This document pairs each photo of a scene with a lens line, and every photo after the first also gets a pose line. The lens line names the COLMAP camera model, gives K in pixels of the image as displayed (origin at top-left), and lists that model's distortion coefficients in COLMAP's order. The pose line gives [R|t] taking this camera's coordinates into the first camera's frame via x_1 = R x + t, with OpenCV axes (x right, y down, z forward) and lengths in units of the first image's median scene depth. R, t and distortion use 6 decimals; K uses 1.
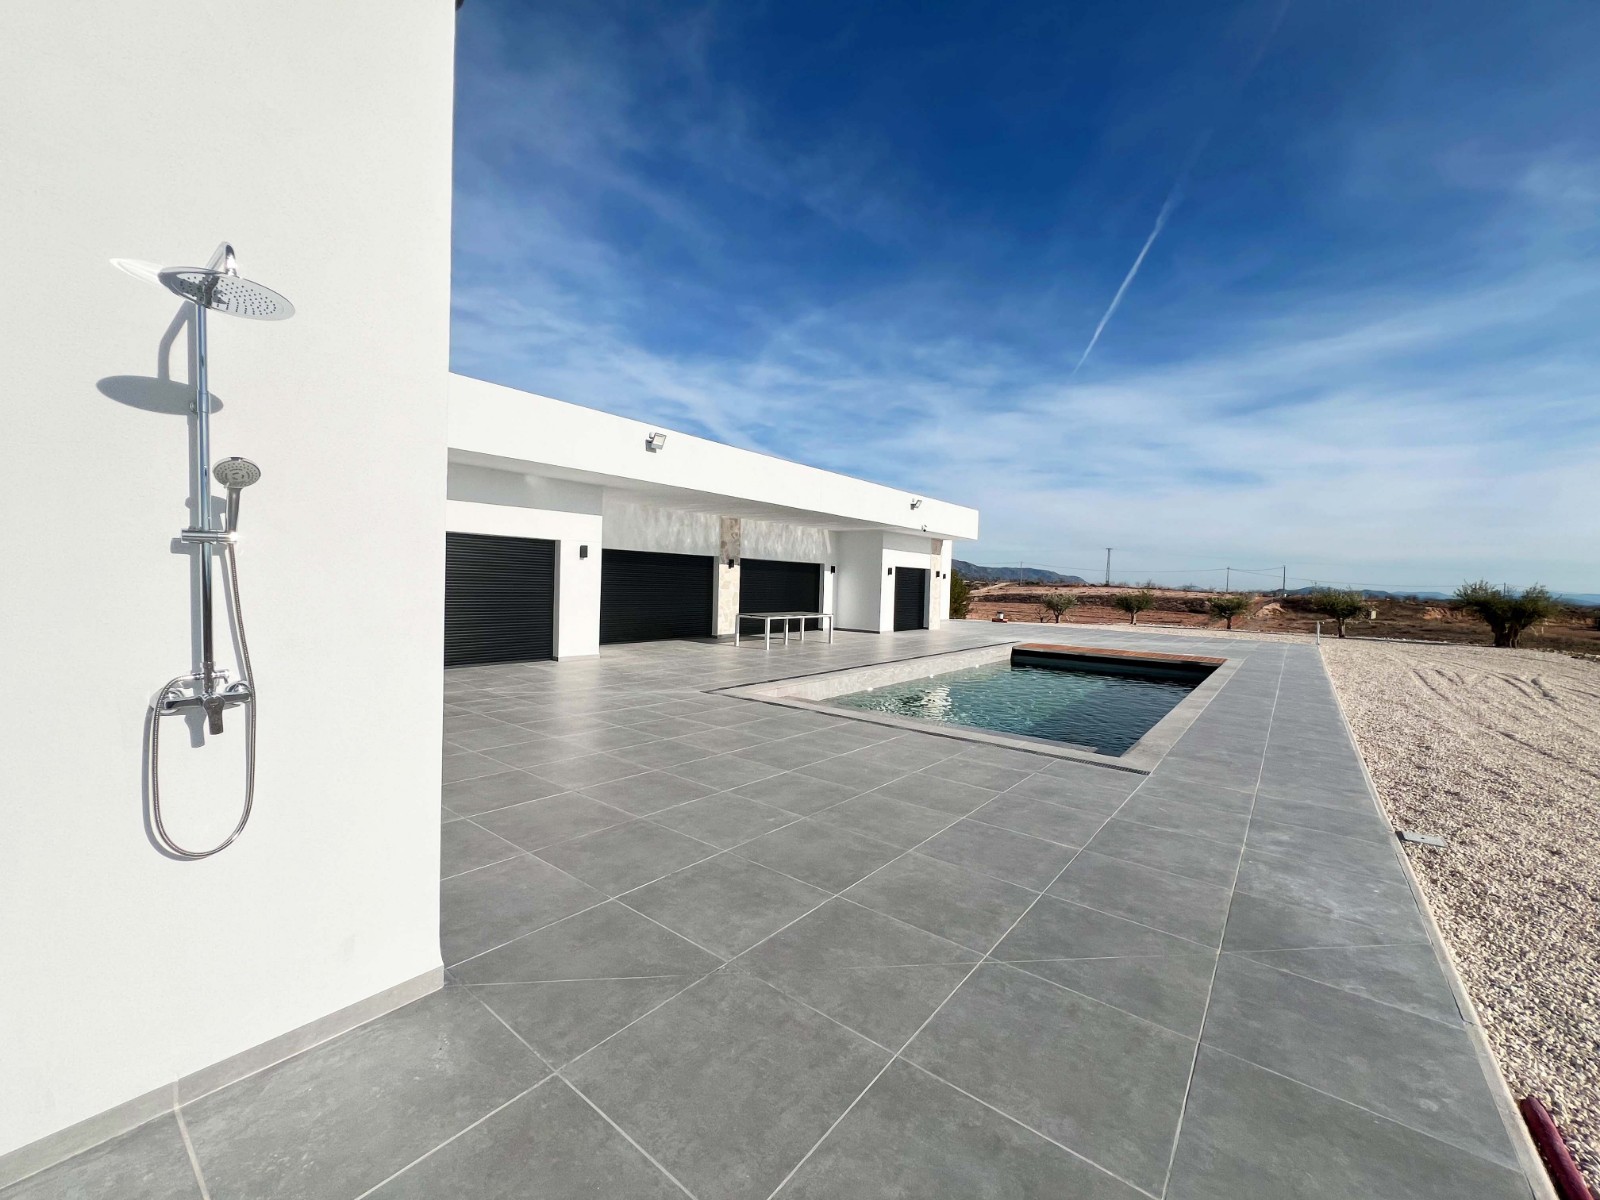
lens RADIAL K [[638.1, 0, 791.1], [0, 638.1, 614.7], [0, 0, 1]] dist [0.000129, -0.000830]
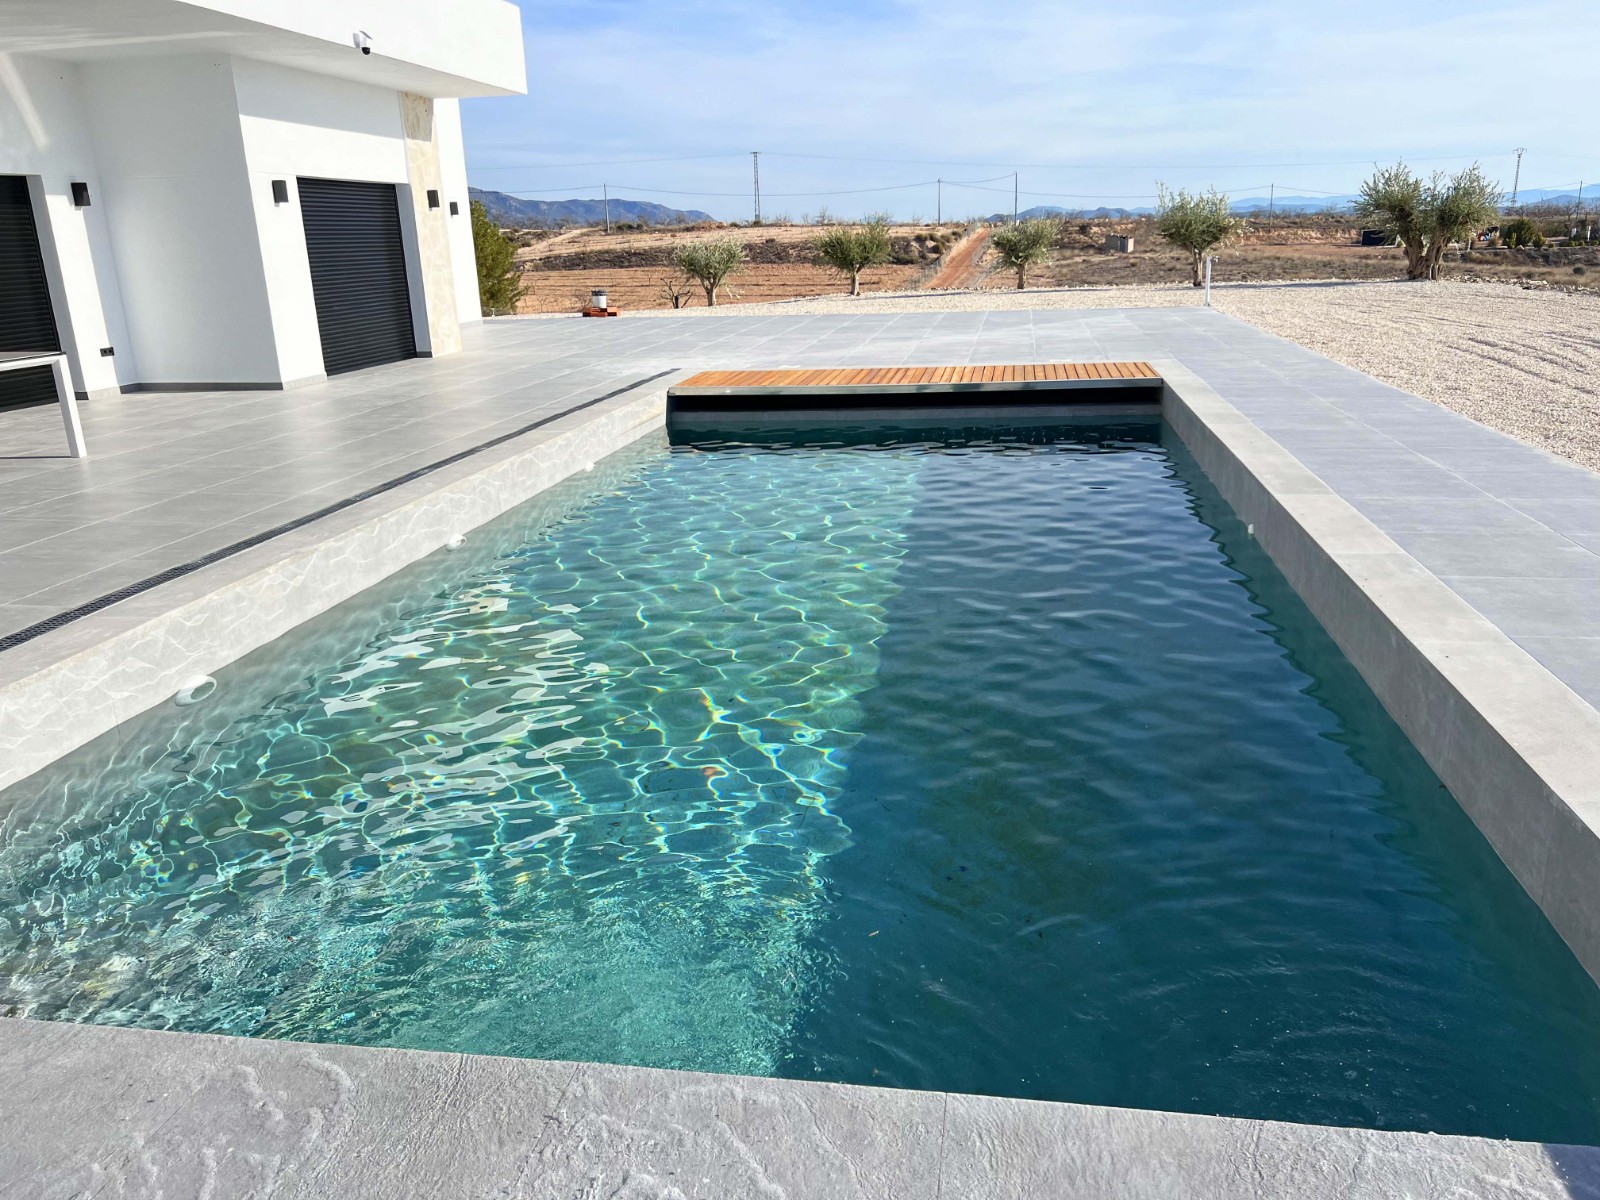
lens RADIAL K [[1211.6, 0, 796.8], [0, 1211.6, 579.3], [0, 0, 1]] dist [0.039183, -0.025875]
pose [[0.877680, -0.186964, 0.441273, 0.081008], [0.084210, 0.966603, 0.242050, -0.006160], [-0.471790, -0.175282, 0.864112, 0.329369]]
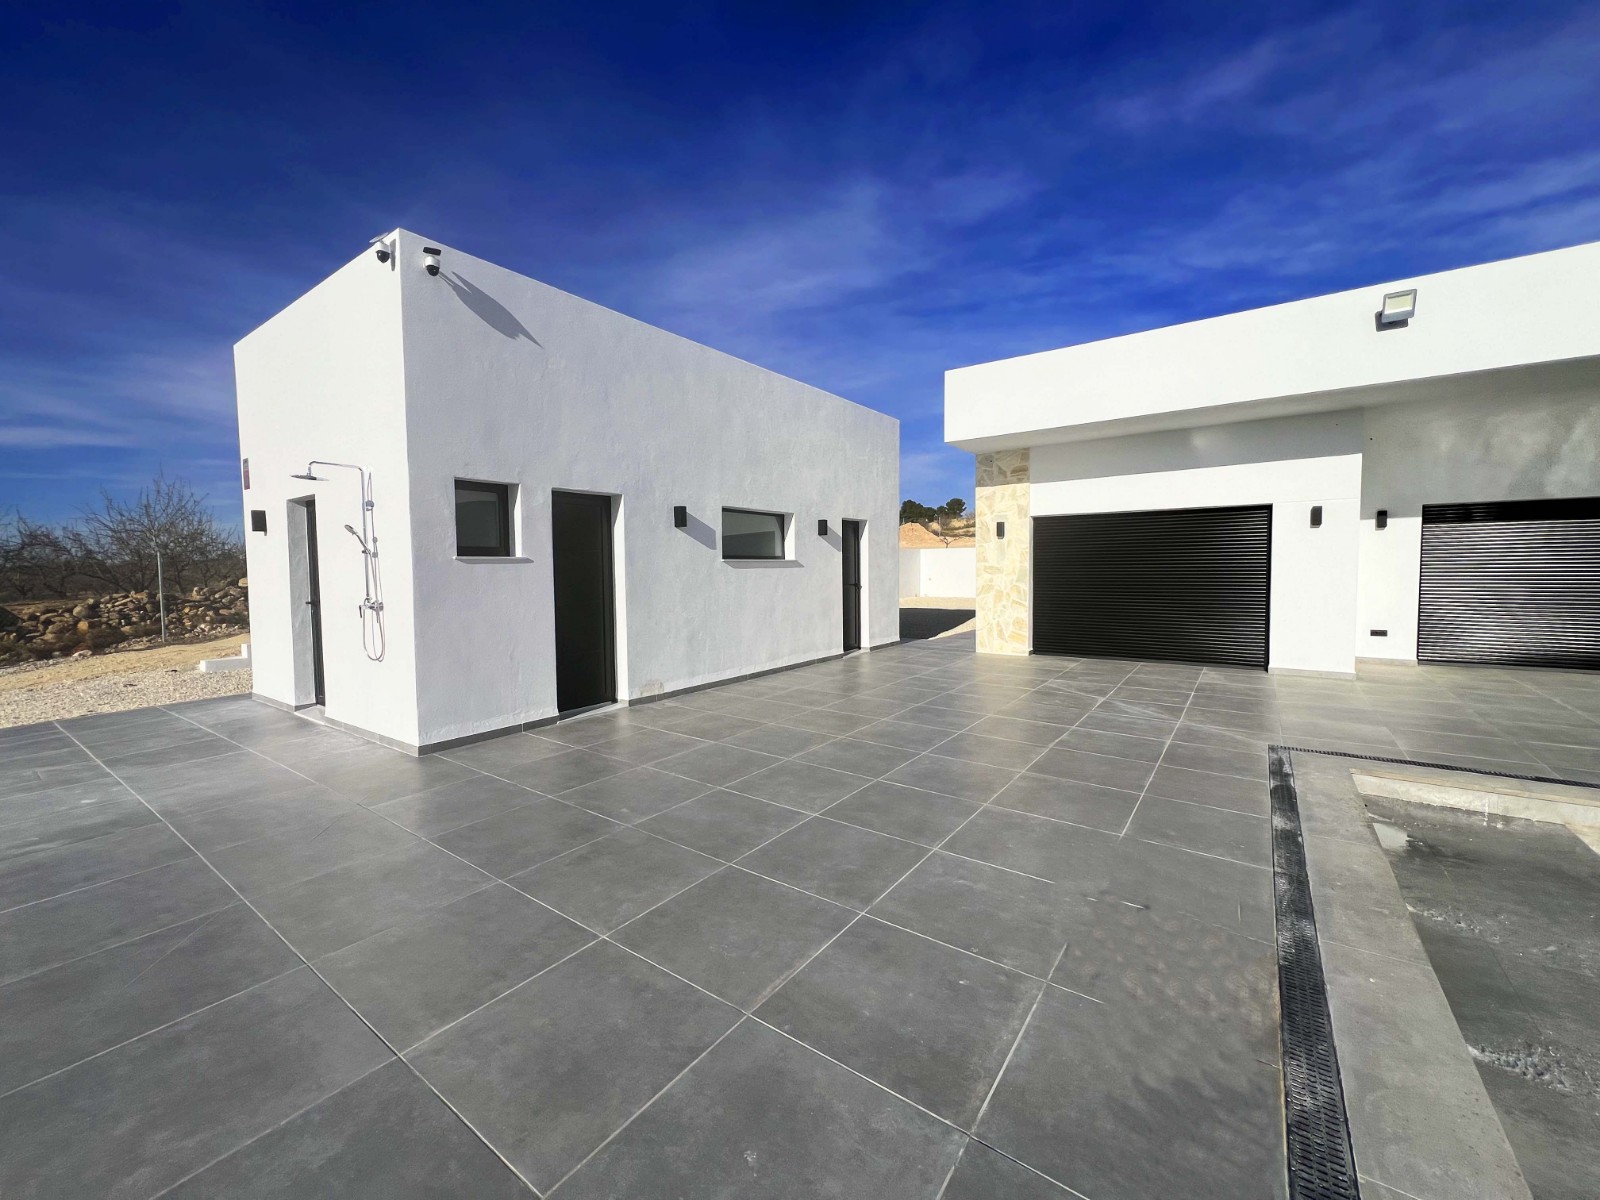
lens RADIAL K [[641.6, 0, 792.7], [0, 641.6, 597.0], [0, 0, 1]] dist [-0.003089, 0.001160]
pose [[0.046726, 0.018940, -0.998728, 0.200520], [-0.036799, 0.999174, 0.017227, -0.002914], [0.998230, 0.035948, 0.047385, 0.263362]]
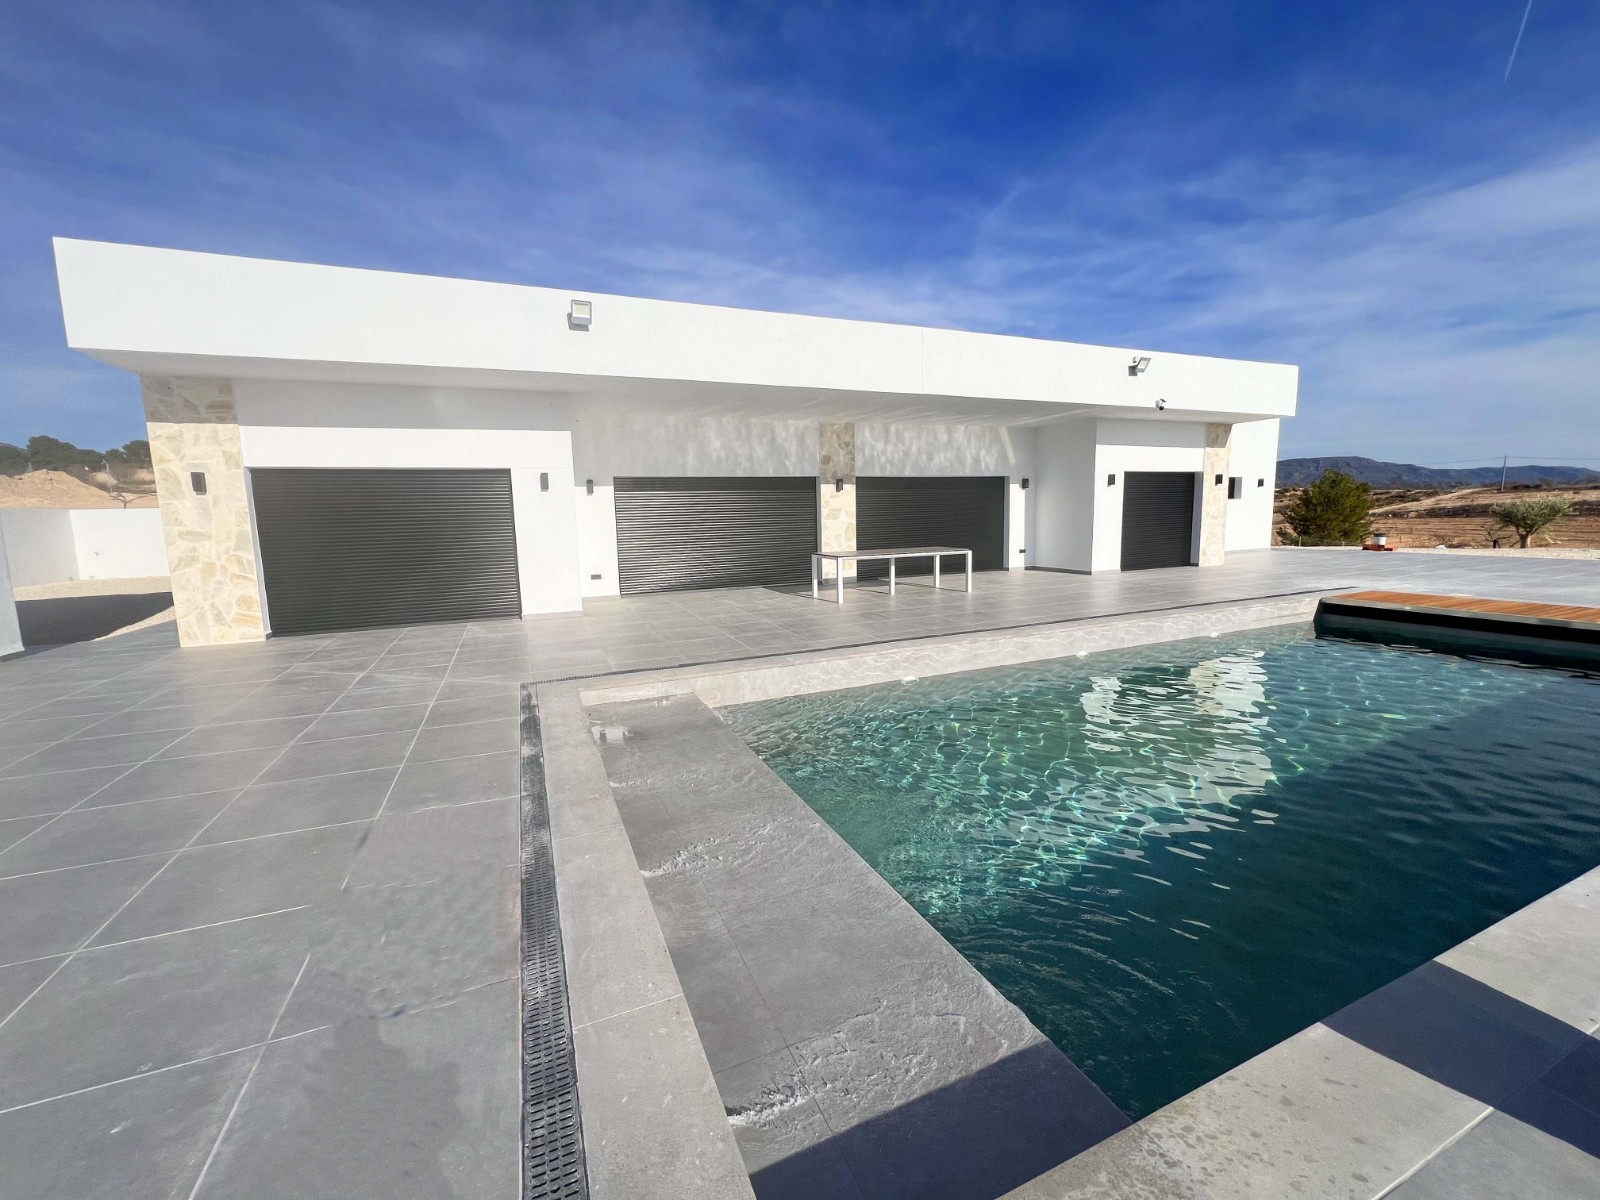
lens RADIAL K [[641.6, 0, 793.2], [0, 641.6, 597.6], [0, 0, 1]] dist [-0.003089, 0.001160]
pose [[0.879092, 0.009420, -0.476558, 0.198511], [0.026867, 0.997236, 0.069273, -0.001467], [0.475894, -0.073701, 0.876409, 0.277925]]
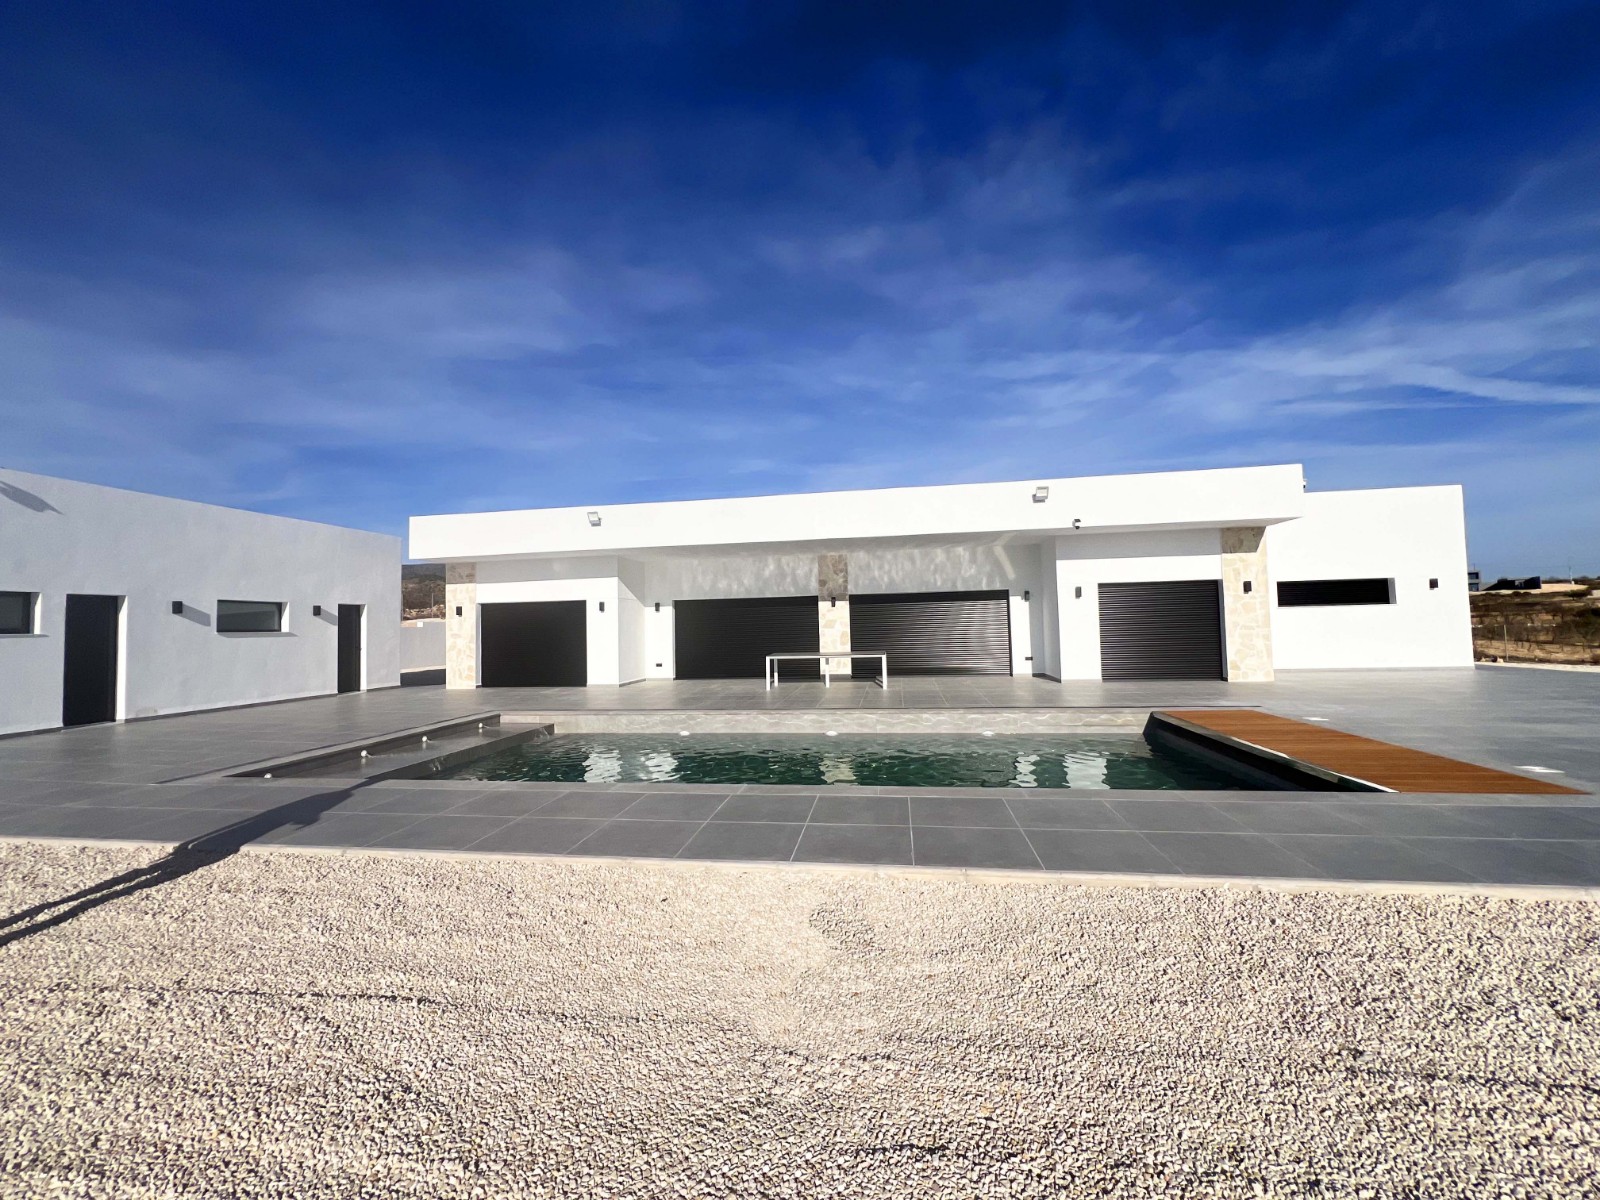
lens RADIAL K [[638.1, 0, 789.8], [0, 638.1, 598.6], [0, 0, 1]] dist [0.000129, -0.000830]
pose [[0.491302, -0.077833, -0.867504, 0.648804], [-0.005112, 0.995724, -0.092232, 0.004394], [0.870974, 0.049748, 0.488804, 0.428050]]
